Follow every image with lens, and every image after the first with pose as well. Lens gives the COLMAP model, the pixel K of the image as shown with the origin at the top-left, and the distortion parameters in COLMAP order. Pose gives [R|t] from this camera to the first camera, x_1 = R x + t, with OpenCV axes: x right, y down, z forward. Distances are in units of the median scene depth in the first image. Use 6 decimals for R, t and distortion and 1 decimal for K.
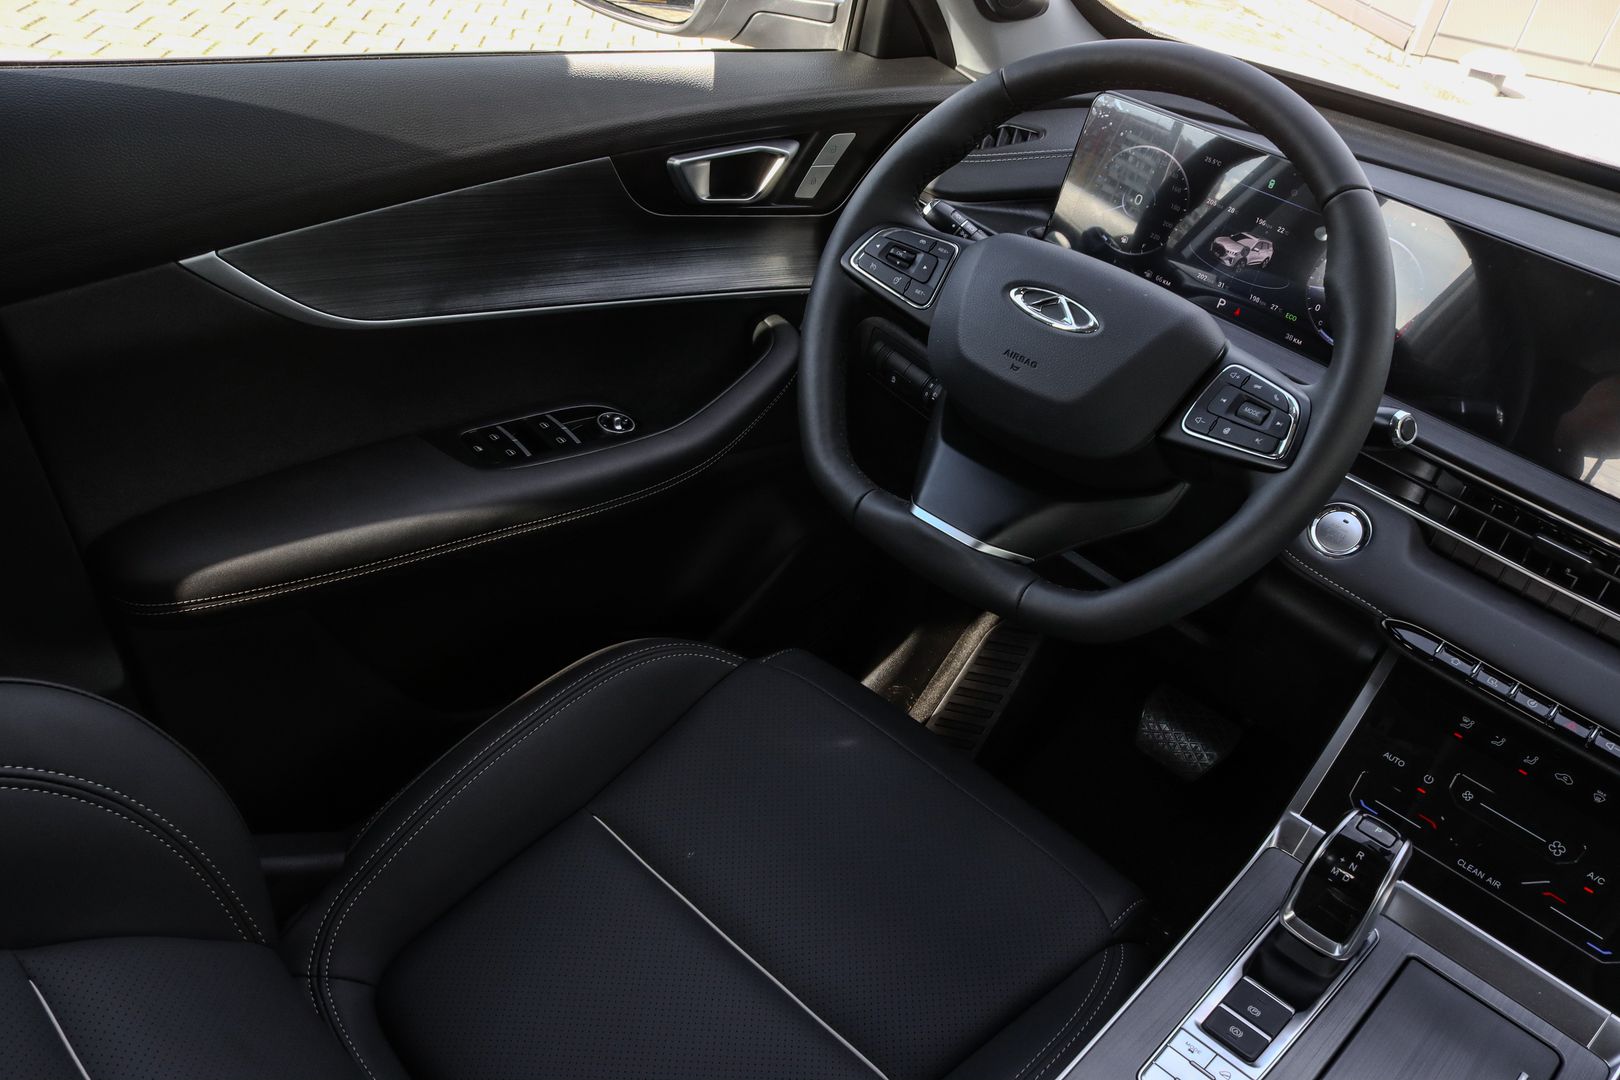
lens RADIAL K [[1370.2, 0, 810.0], [0, 1370.2, 540.0], [0, 0, 1]] dist [-0.198384, 0.197766]
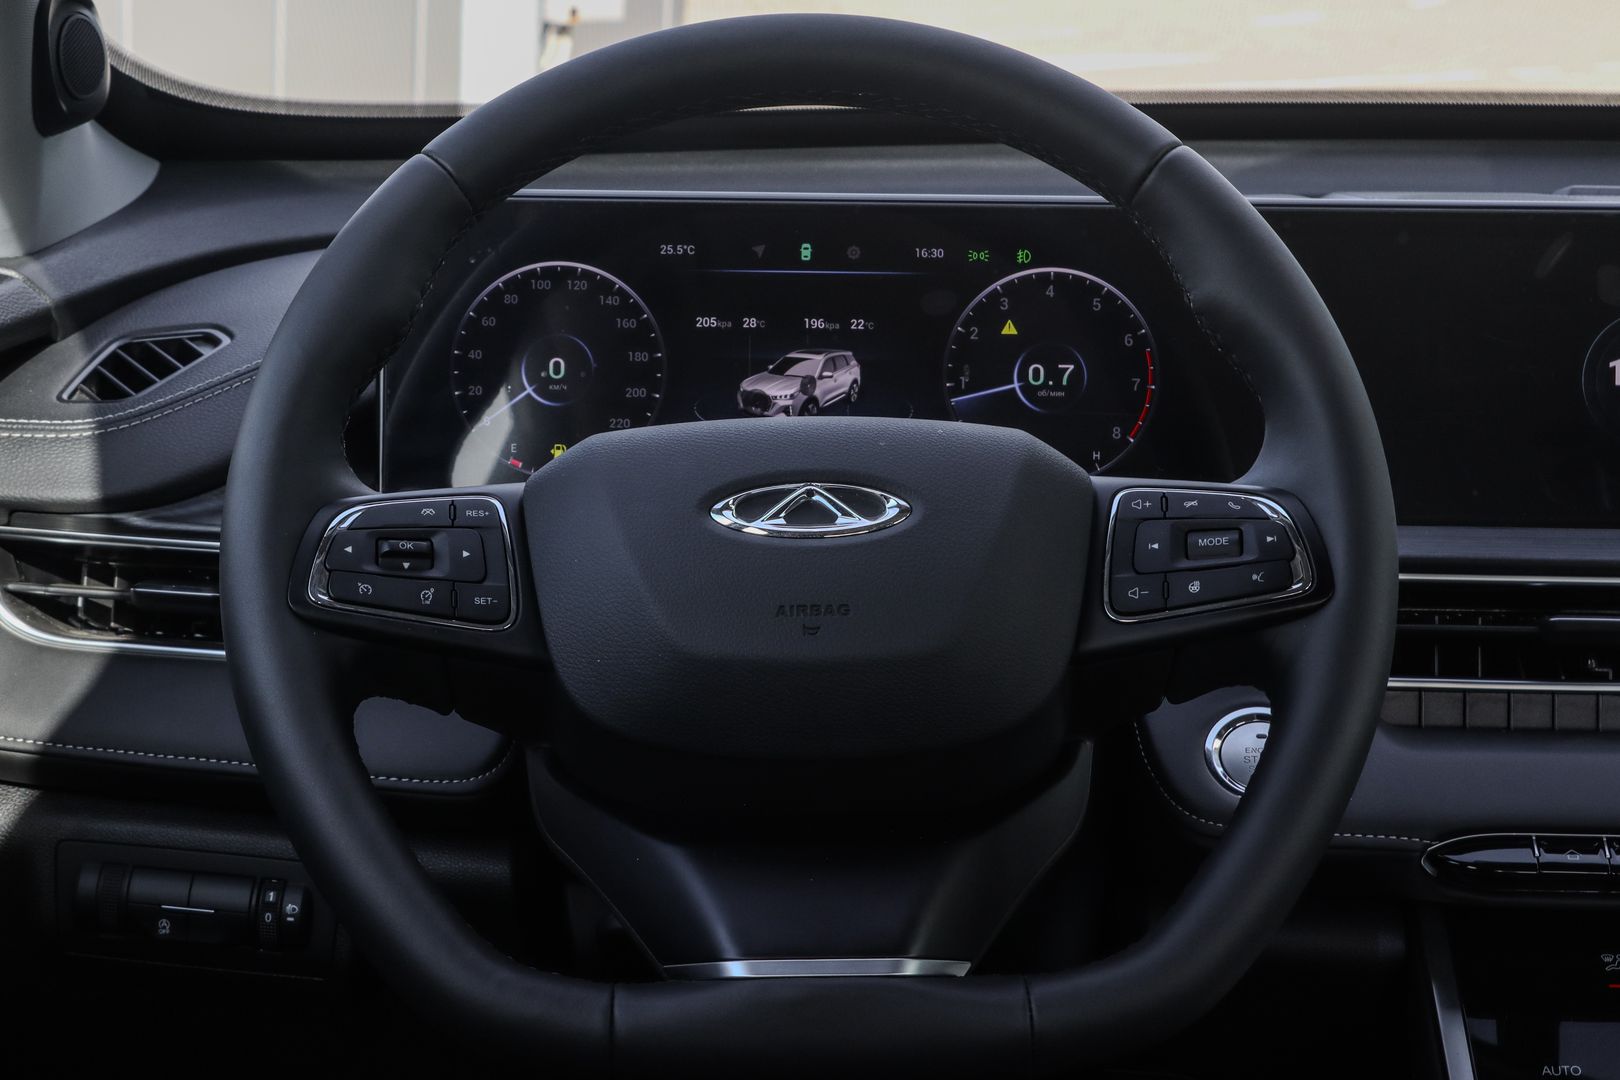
lens RADIAL K [[3703.9, 0, 810.0], [0, 3703.9, 540.0], [0, 0, 1]] dist [-0.032413, -0.068359]
pose [[0.707417, -0.278487, 0.649620, -0.637942], [0.454571, 0.883065, -0.116451, 0.007190], [-0.541227, 0.377678, 0.751287, -0.070403]]
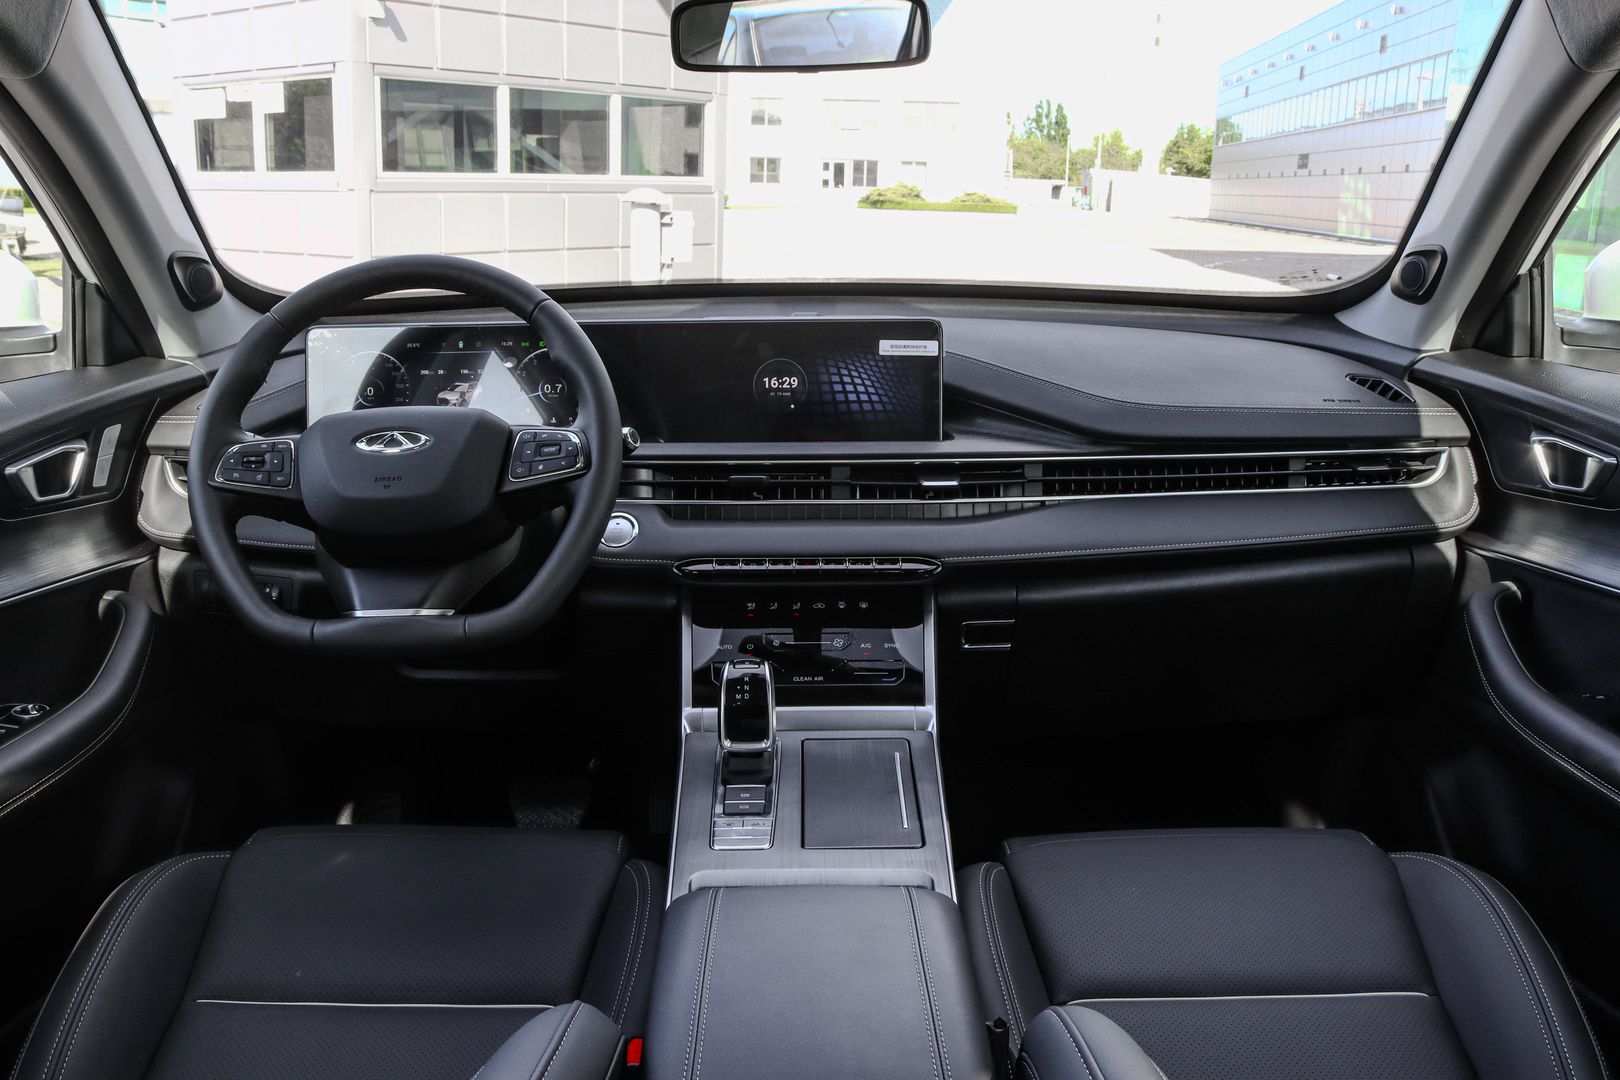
lens RADIAL K [[1370.2, 0, 810.0], [0, 1370.2, 540.0], [0, 0, 1]] dist [-0.198384, 0.197766]
pose [[0.701513, -0.331325, 0.630954, -0.361961], [0.470470, 0.880318, -0.060812, 0.175072], [-0.535292, 0.339505, 0.773433, -0.236297]]
